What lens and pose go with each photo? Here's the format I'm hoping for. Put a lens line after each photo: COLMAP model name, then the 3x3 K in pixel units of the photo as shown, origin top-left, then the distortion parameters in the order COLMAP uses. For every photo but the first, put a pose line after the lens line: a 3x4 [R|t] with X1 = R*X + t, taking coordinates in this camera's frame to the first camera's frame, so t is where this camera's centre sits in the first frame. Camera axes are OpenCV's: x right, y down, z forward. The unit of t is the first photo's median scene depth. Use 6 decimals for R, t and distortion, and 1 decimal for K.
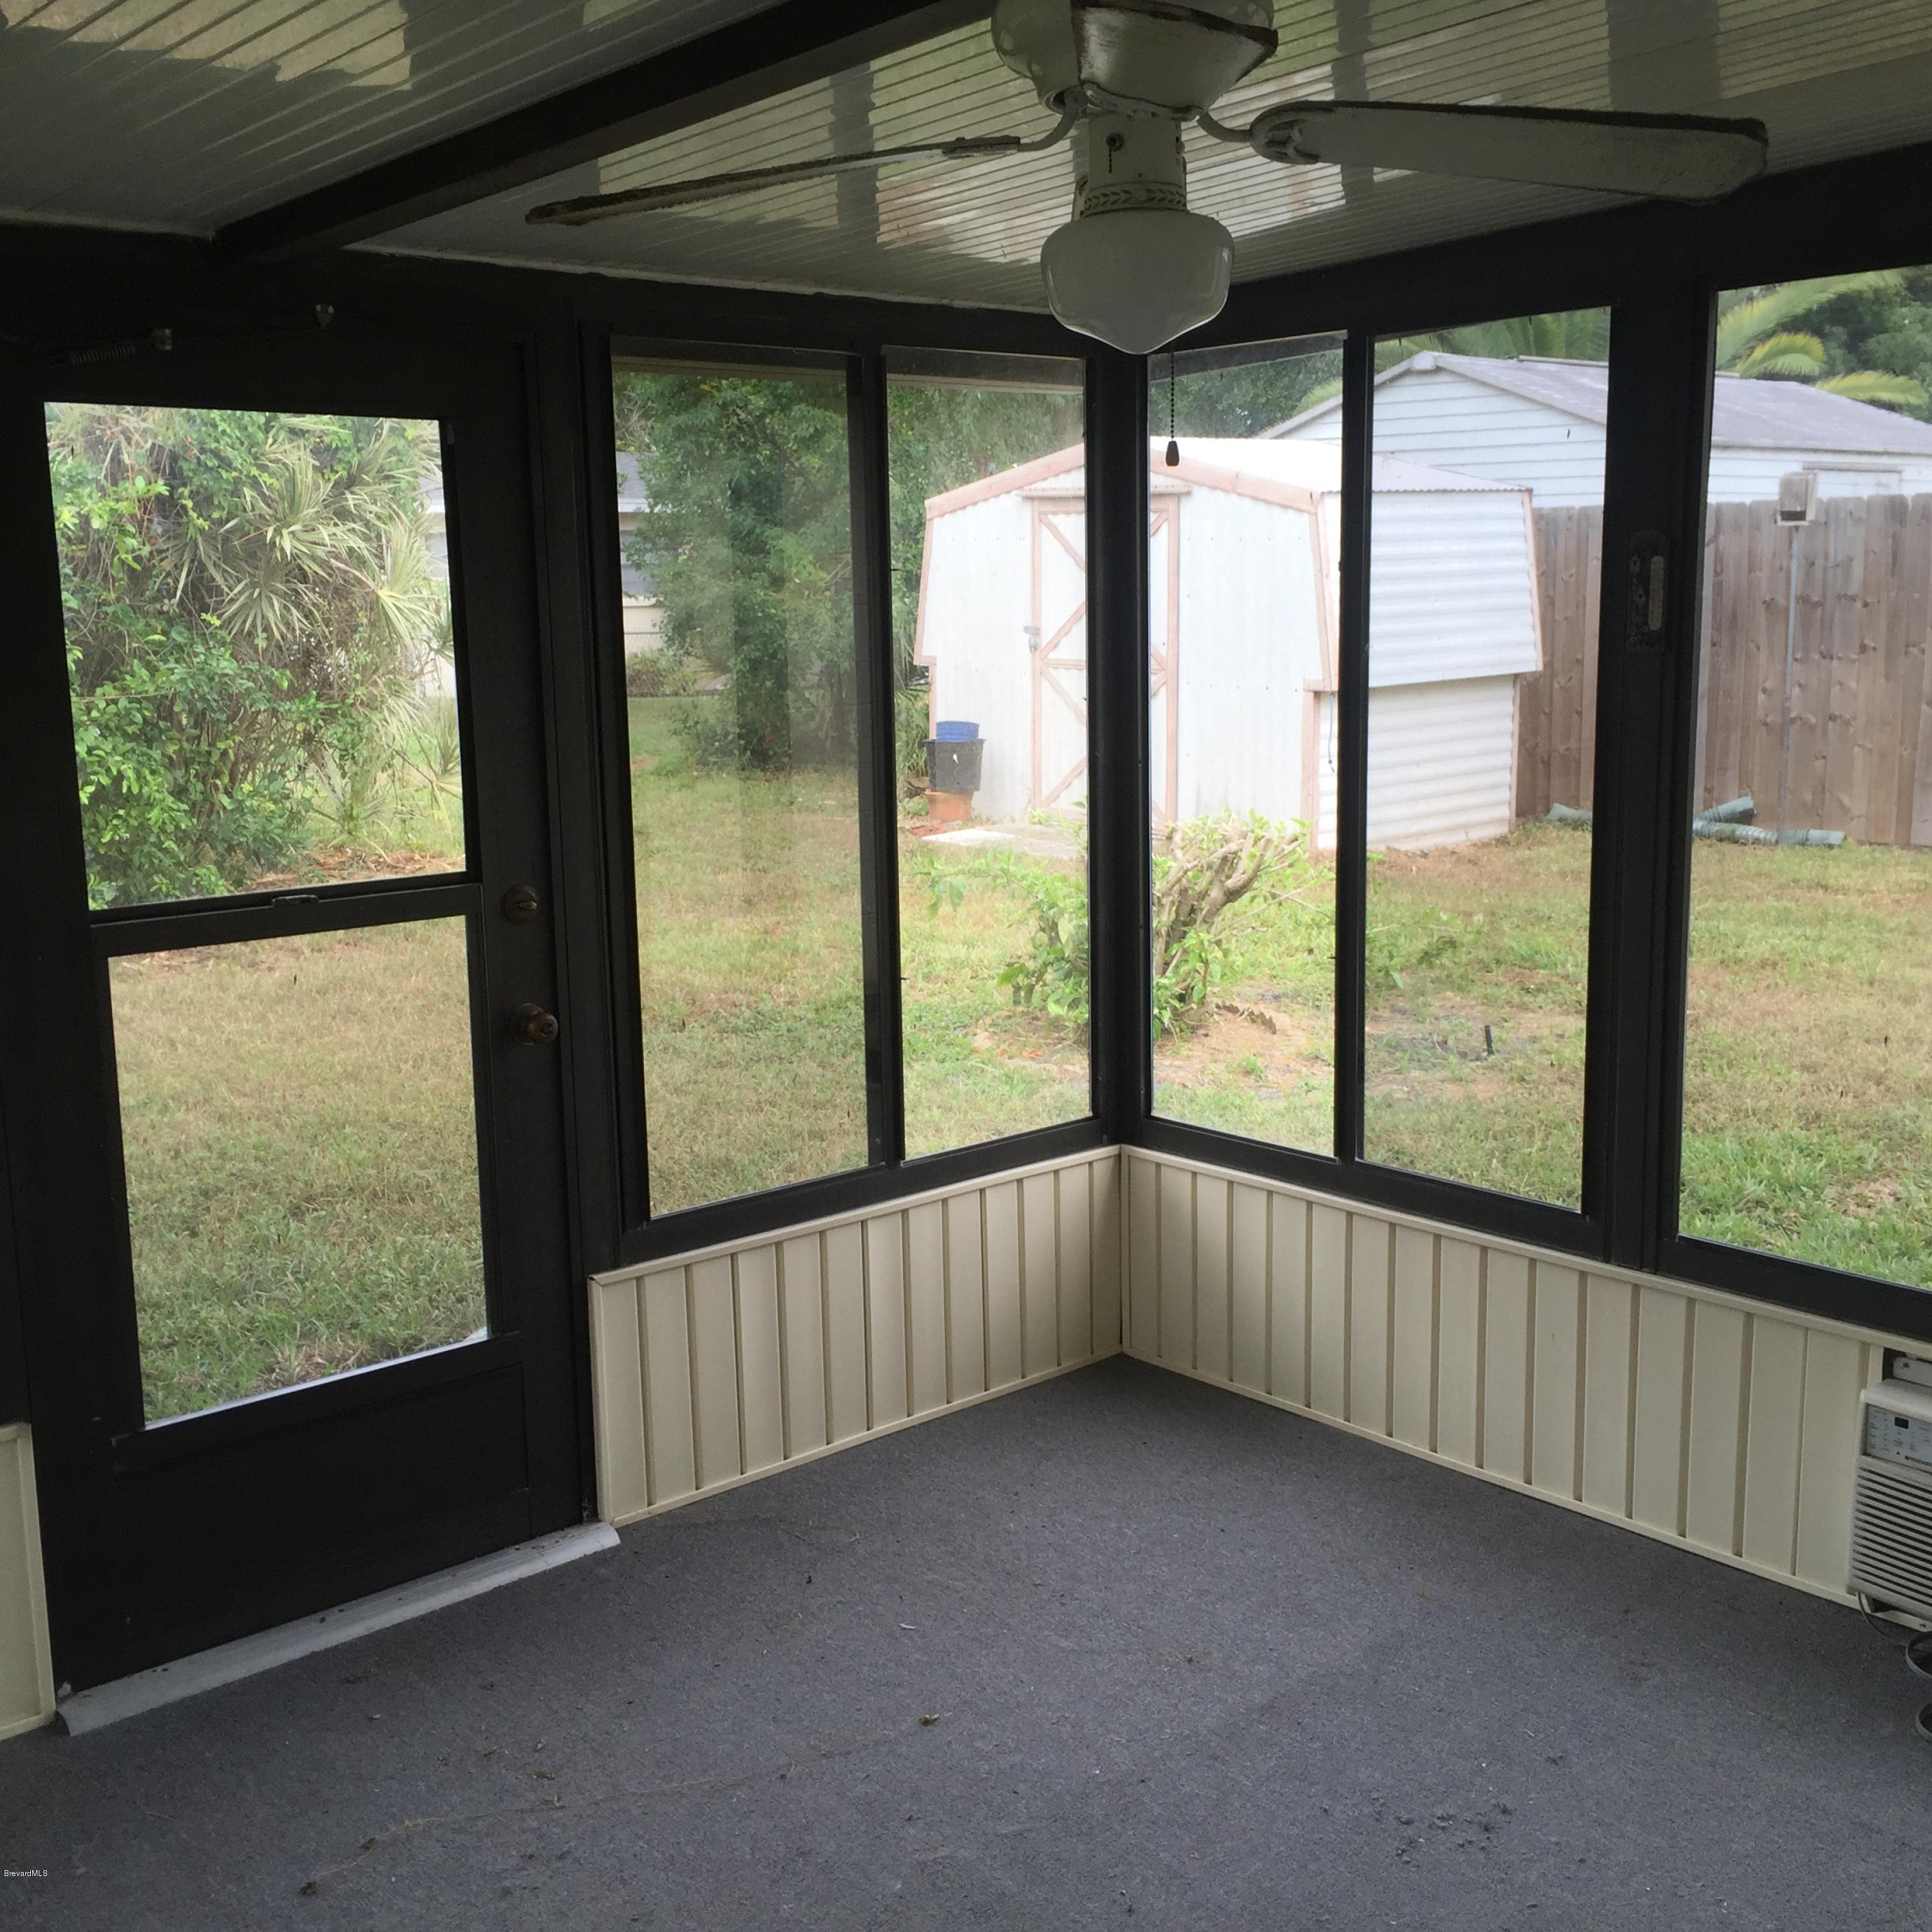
lens RADIAL K [[2224.6, 0, 956.1], [0, 2224.6, 969.9], [0, 0, 1]] dist [0.071858, -0.037856]
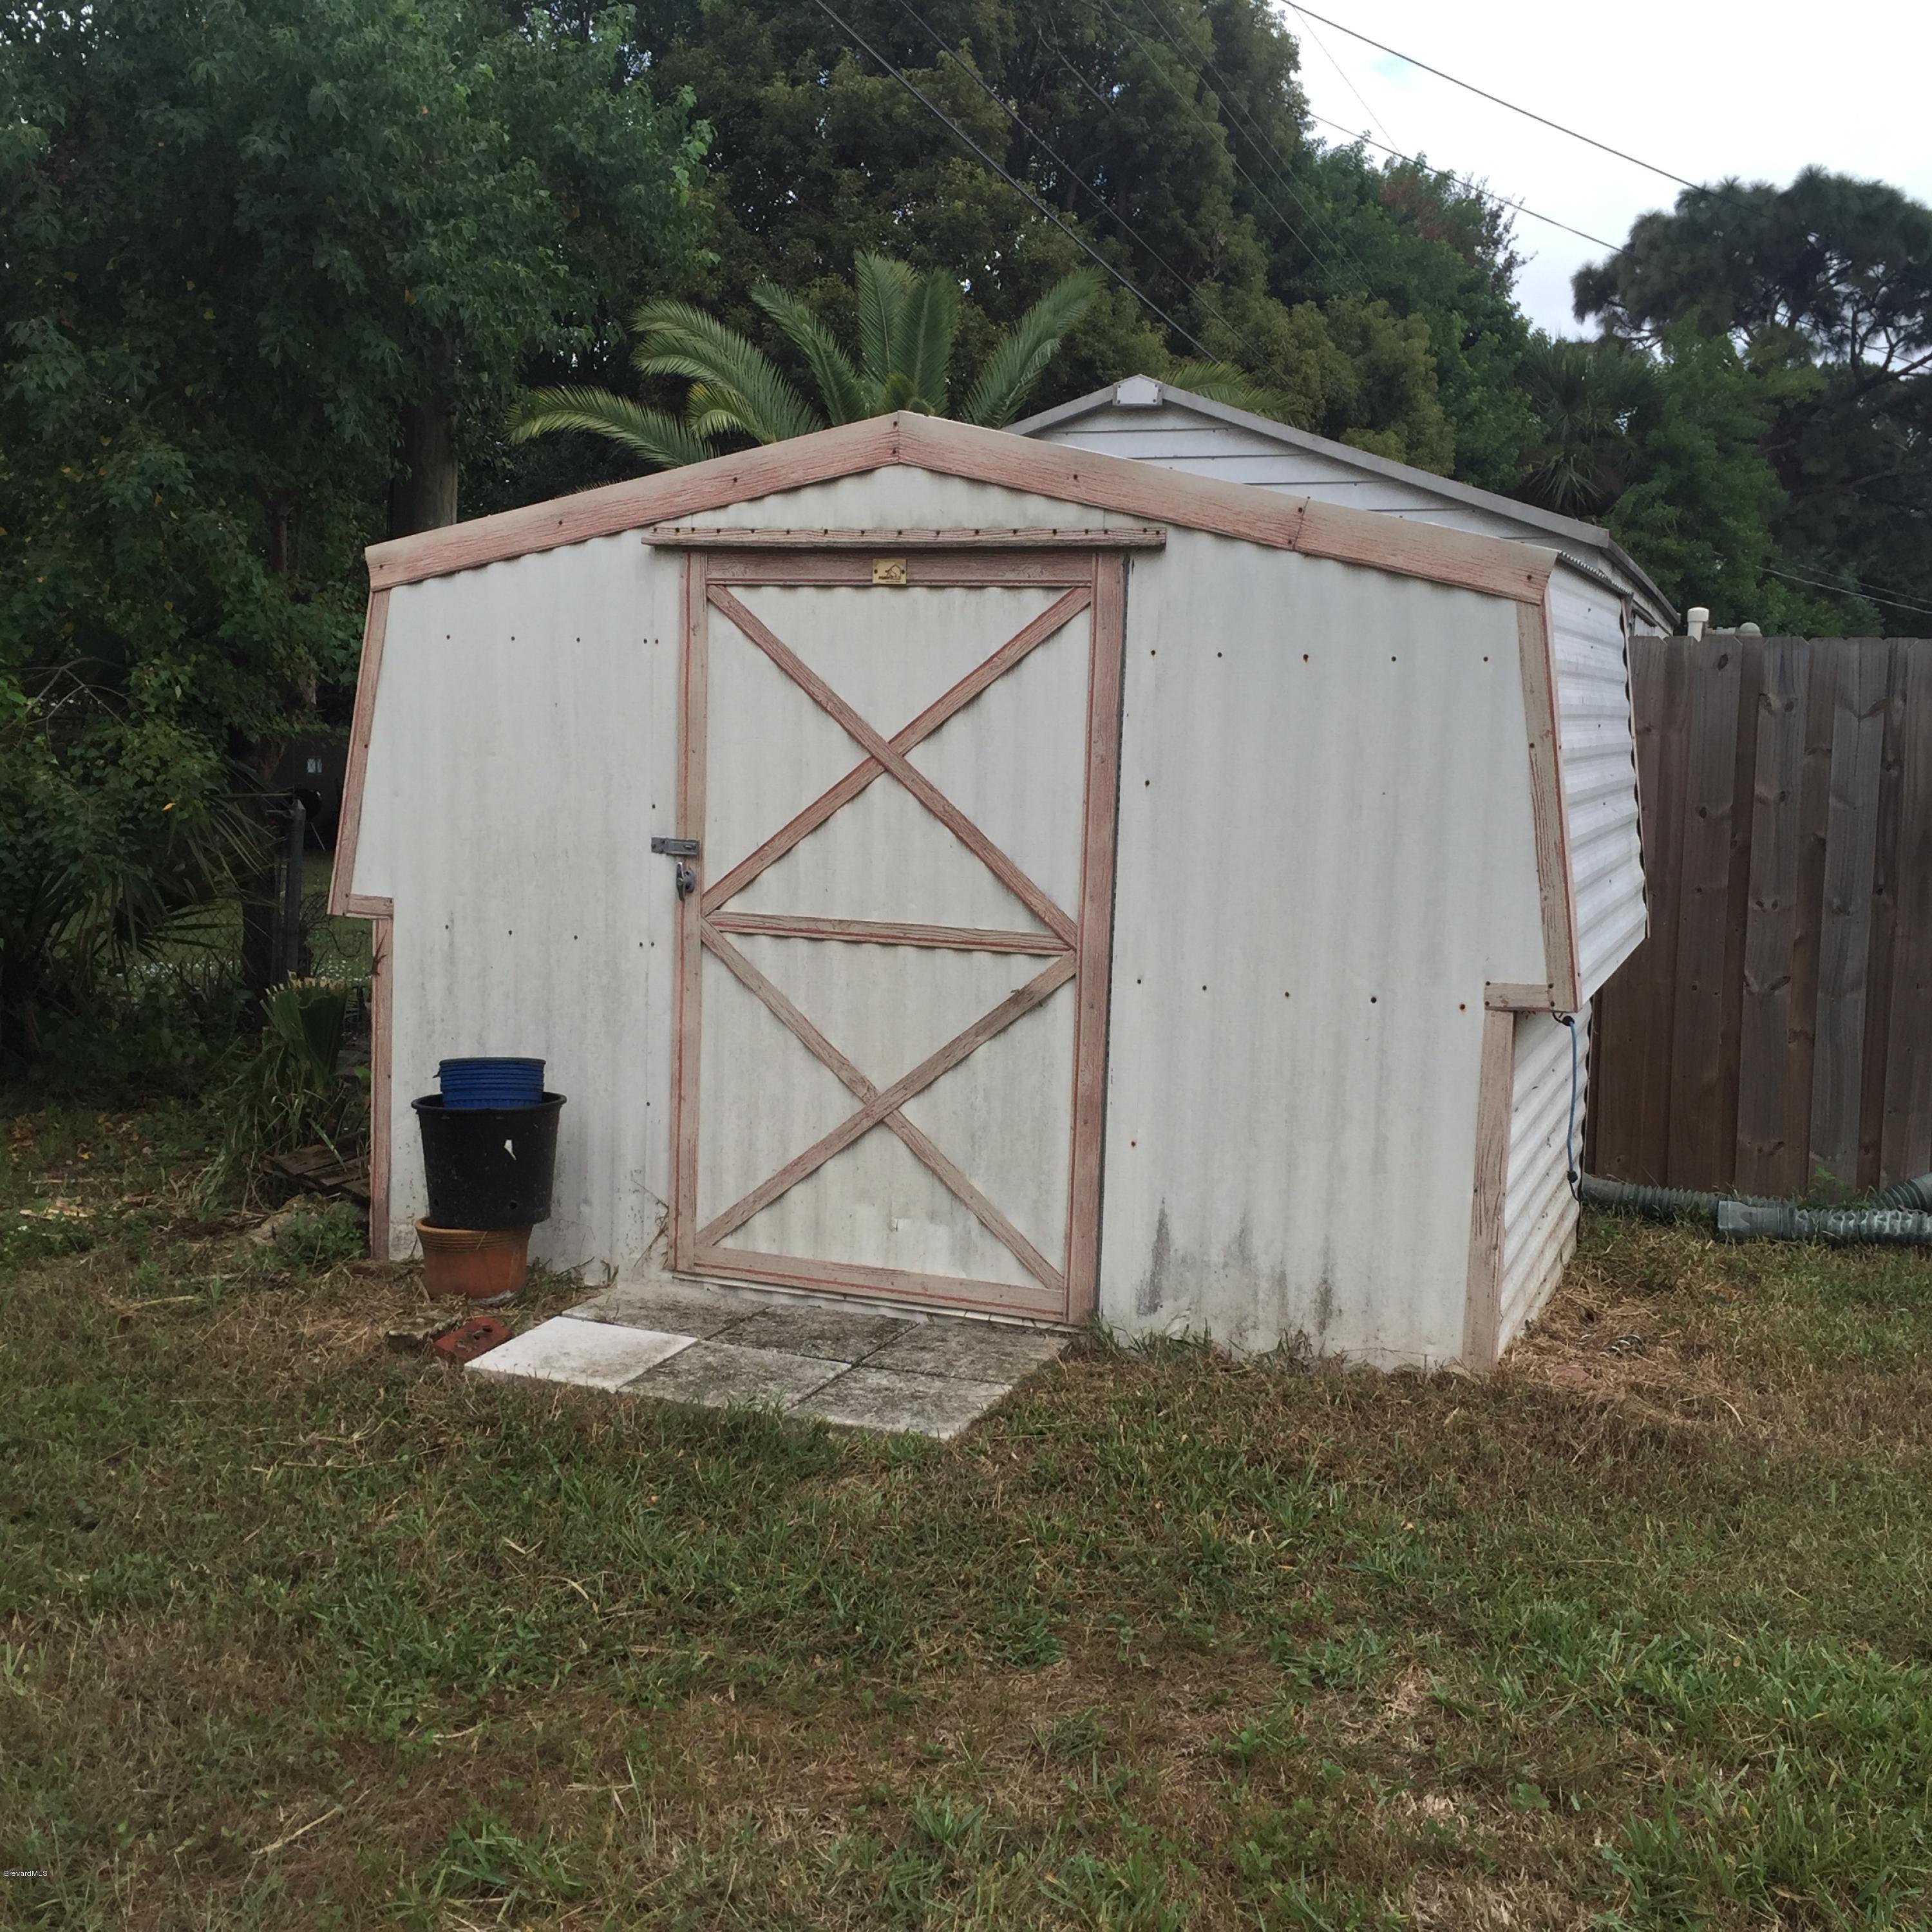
lens RADIAL K [[2224.6, 0, 956.1], [0, 2224.6, 969.9], [0, 0, 1]] dist [0.071858, -0.037856]
pose [[0.886529, -0.015619, 0.462409, -0.121730], [0.051683, 0.996518, -0.065426, -0.097923], [-0.459777, 0.081900, 0.884249, 0.595056]]
